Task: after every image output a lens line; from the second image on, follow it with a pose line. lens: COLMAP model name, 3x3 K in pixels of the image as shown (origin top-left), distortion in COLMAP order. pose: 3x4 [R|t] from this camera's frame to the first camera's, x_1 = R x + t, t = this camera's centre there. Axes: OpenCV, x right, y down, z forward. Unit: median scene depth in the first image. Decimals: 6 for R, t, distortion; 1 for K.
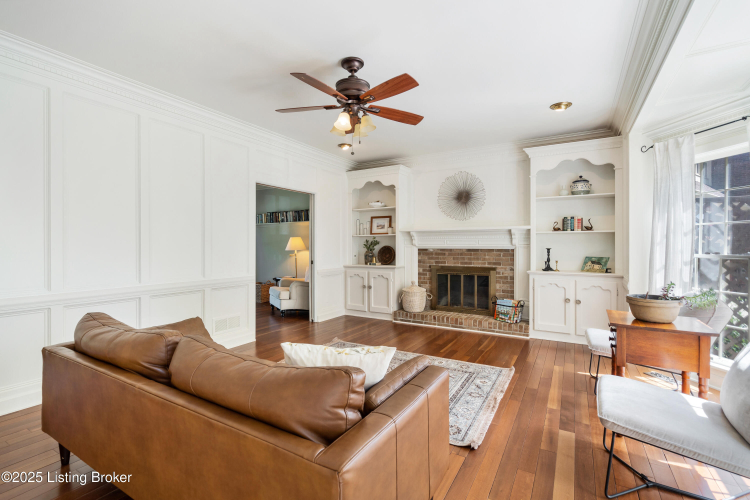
lens RADIAL K [[346.6, 0, 372.4], [0, 346.6, 244.5], [0, 0, 1]] dist [0.001824, 0.000236]
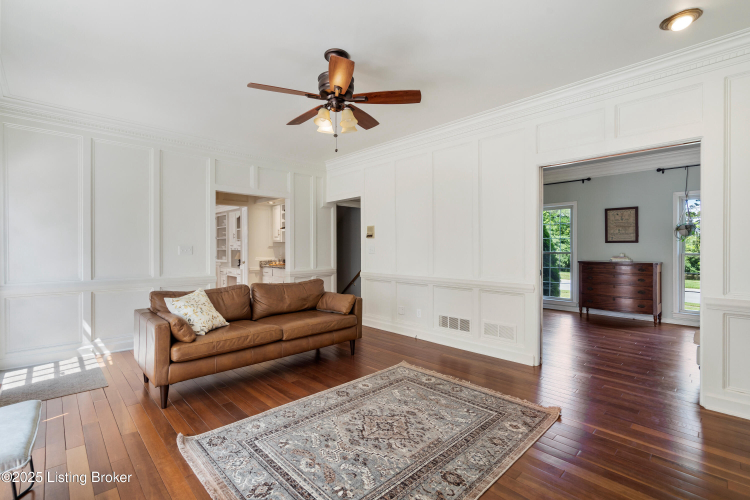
lens RADIAL K [[346.6, 0, 375.5], [0, 346.6, 250.1], [0, 0, 1]] dist [0.001824, 0.000236]
pose [[-0.279159, 0.004901, -0.960233, 0.429653], [0.003349, 0.999986, 0.004130, 0.004111], [0.960239, -0.002063, -0.279171, 0.709078]]
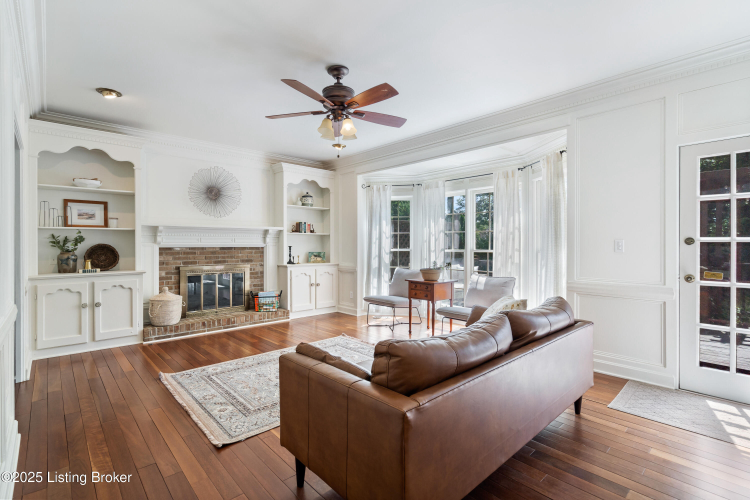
lens RADIAL K [[346.6, 0, 369.6], [0, 346.6, 246.4], [0, 0, 1]] dist [0.001824, 0.000236]
pose [[0.304447, -0.005148, 0.952516, -0.529724], [-0.003189, 0.999974, 0.006424, 0.002797], [-0.952524, -0.004993, 0.304422, 0.307299]]
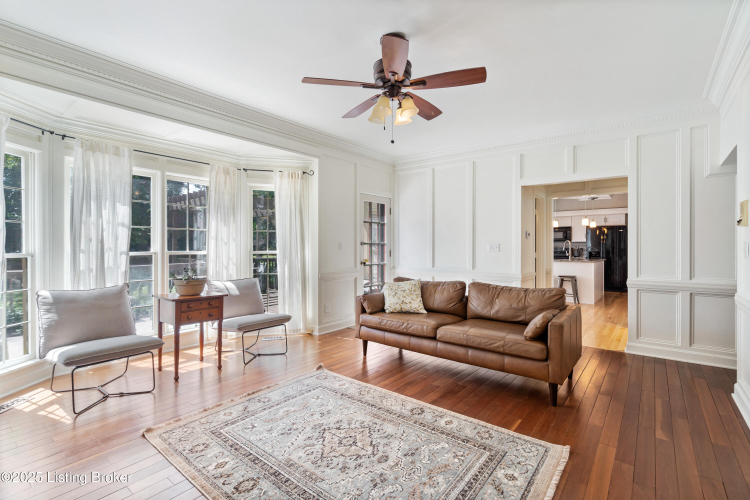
lens RADIAL K [[346.6, 0, 362.1], [0, 346.6, 247.2], [0, 0, 1]] dist [0.001824, 0.000236]
pose [[-0.983757, -0.004094, 0.179461, -0.071236], [-0.003861, 0.999991, 0.001644, 0.005528], [-0.179466, 0.000924, -0.983764, 0.981241]]
